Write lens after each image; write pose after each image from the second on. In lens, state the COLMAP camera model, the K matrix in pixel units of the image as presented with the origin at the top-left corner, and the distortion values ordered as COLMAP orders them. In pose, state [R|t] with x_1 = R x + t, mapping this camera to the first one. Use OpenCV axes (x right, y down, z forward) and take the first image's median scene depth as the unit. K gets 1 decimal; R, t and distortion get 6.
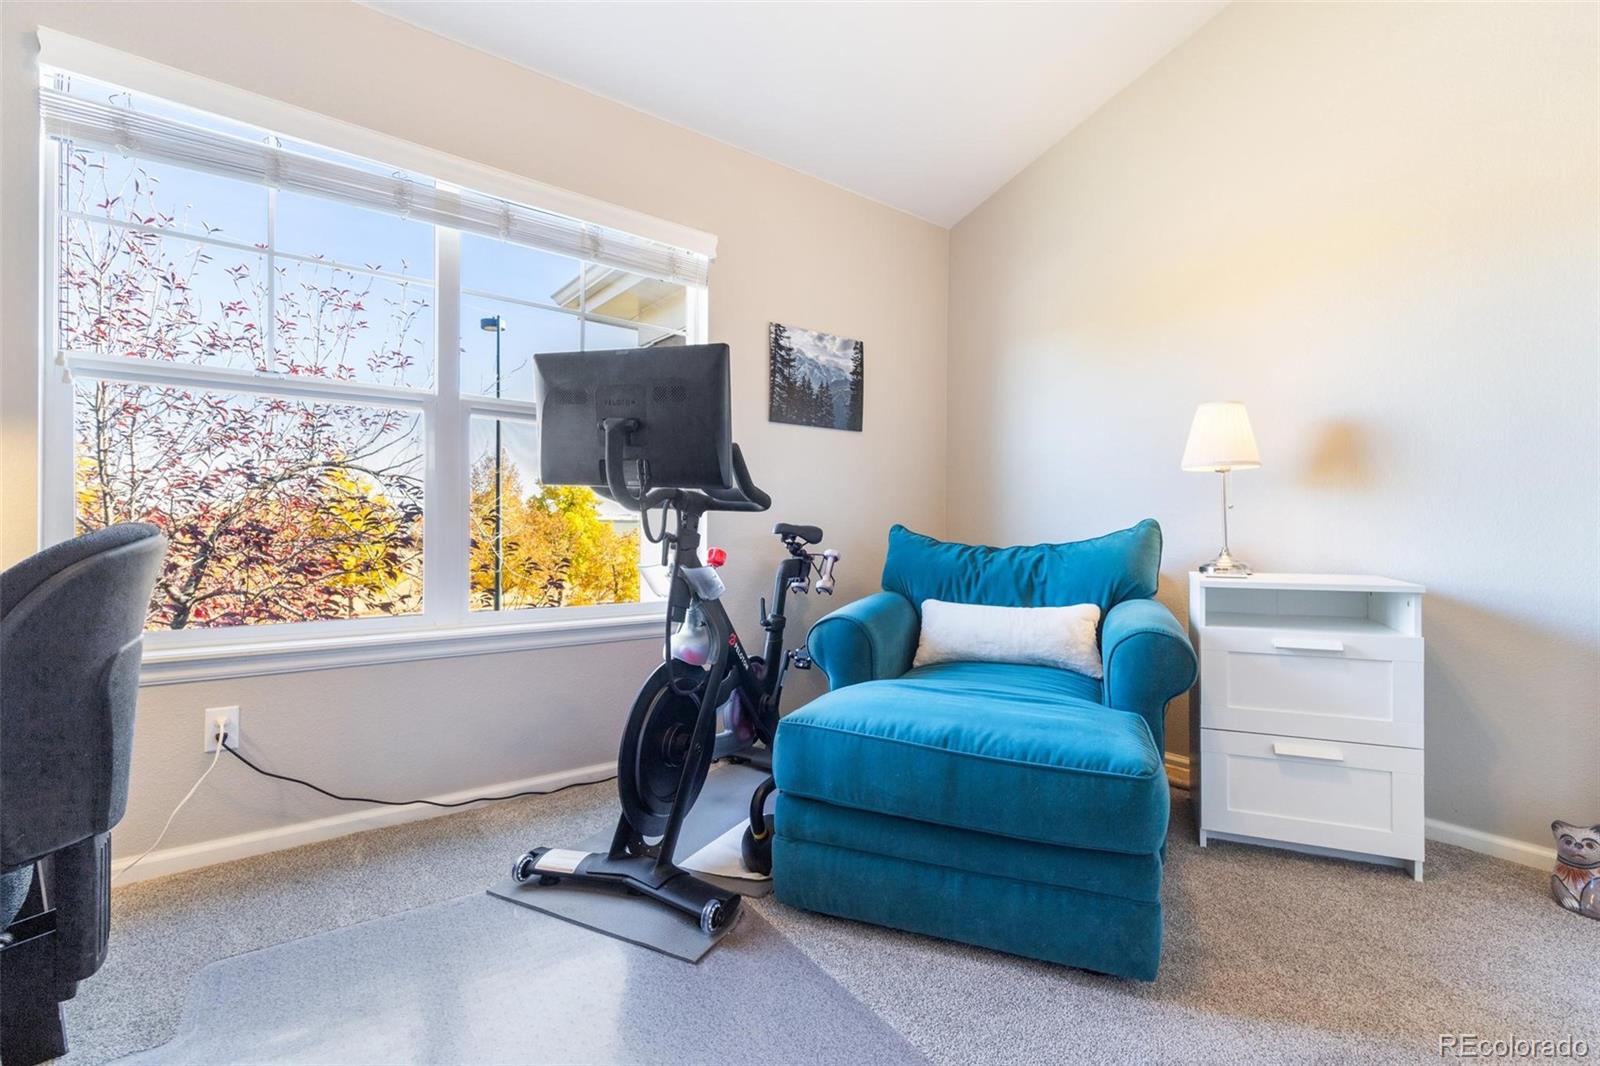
lens RADIAL K [[733.3, 0, 792.7], [0, 733.3, 531.7], [0, 0, 1]] dist [0.008706, -0.001833]
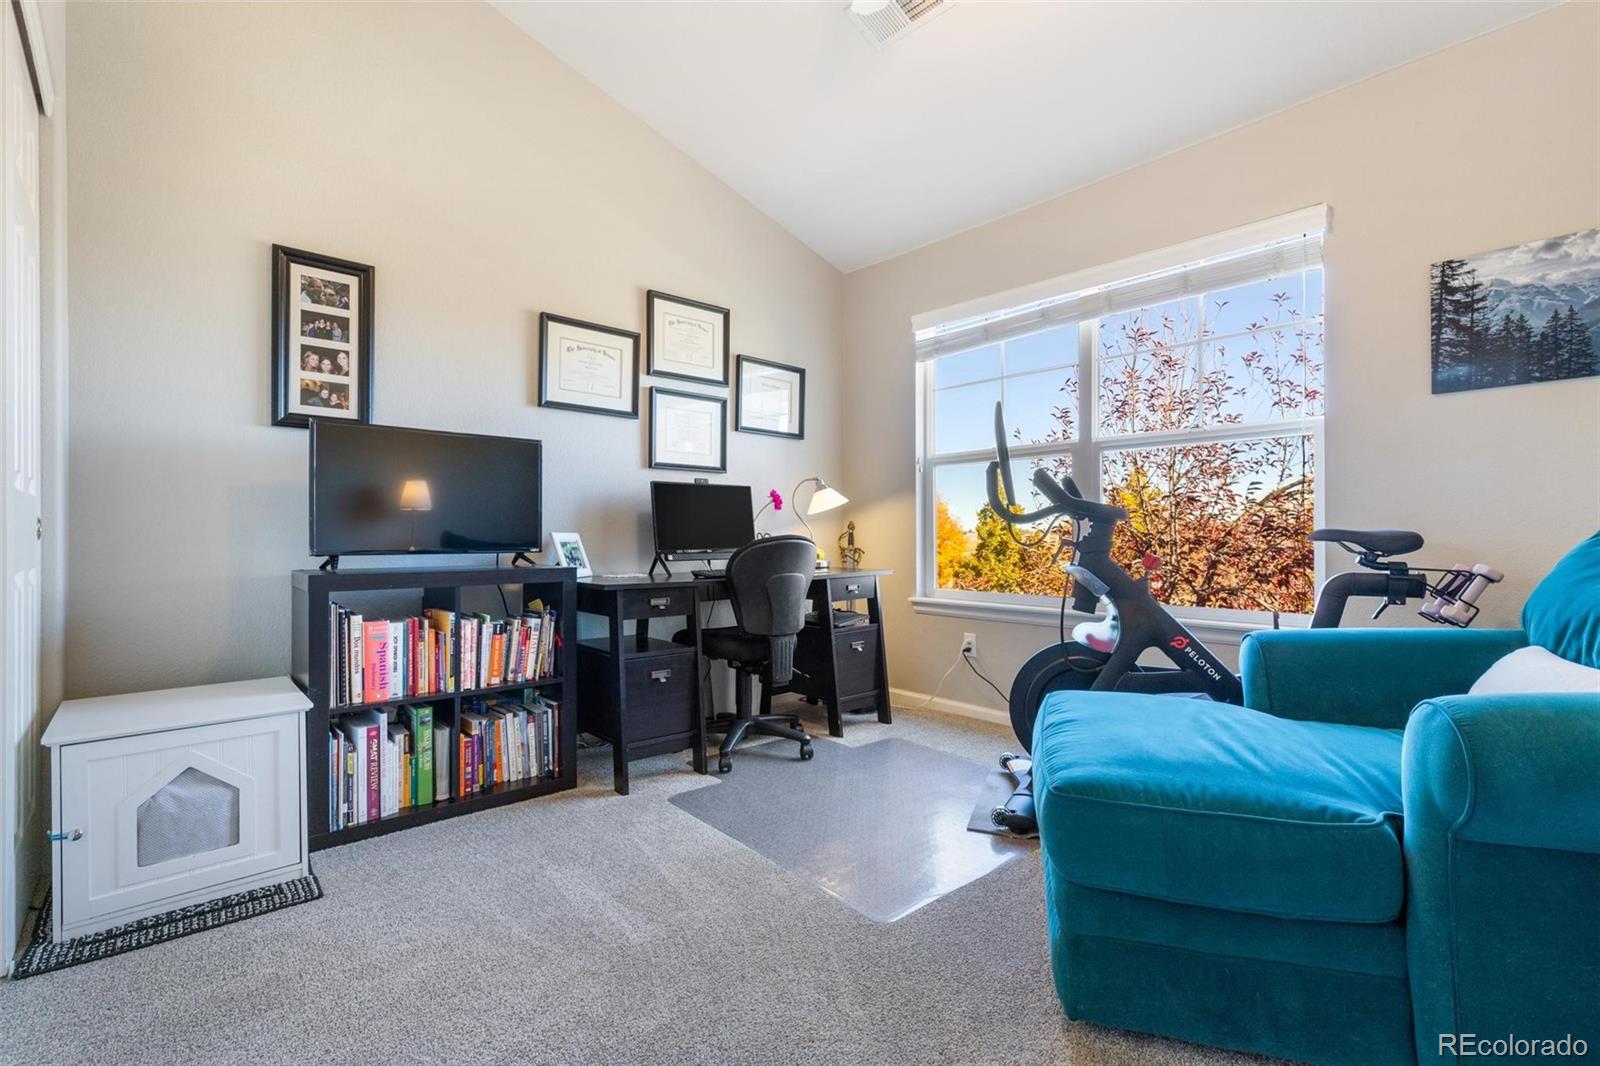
lens RADIAL K [[733.3, 0, 792.6], [0, 733.3, 537.5], [0, 0, 1]] dist [0.008706, -0.001833]
pose [[0.052248, -0.006294, -0.998614, 0.693879], [-0.003049, 0.999974, -0.006462, 0.005298], [0.998629, 0.003382, 0.052227, 0.295199]]
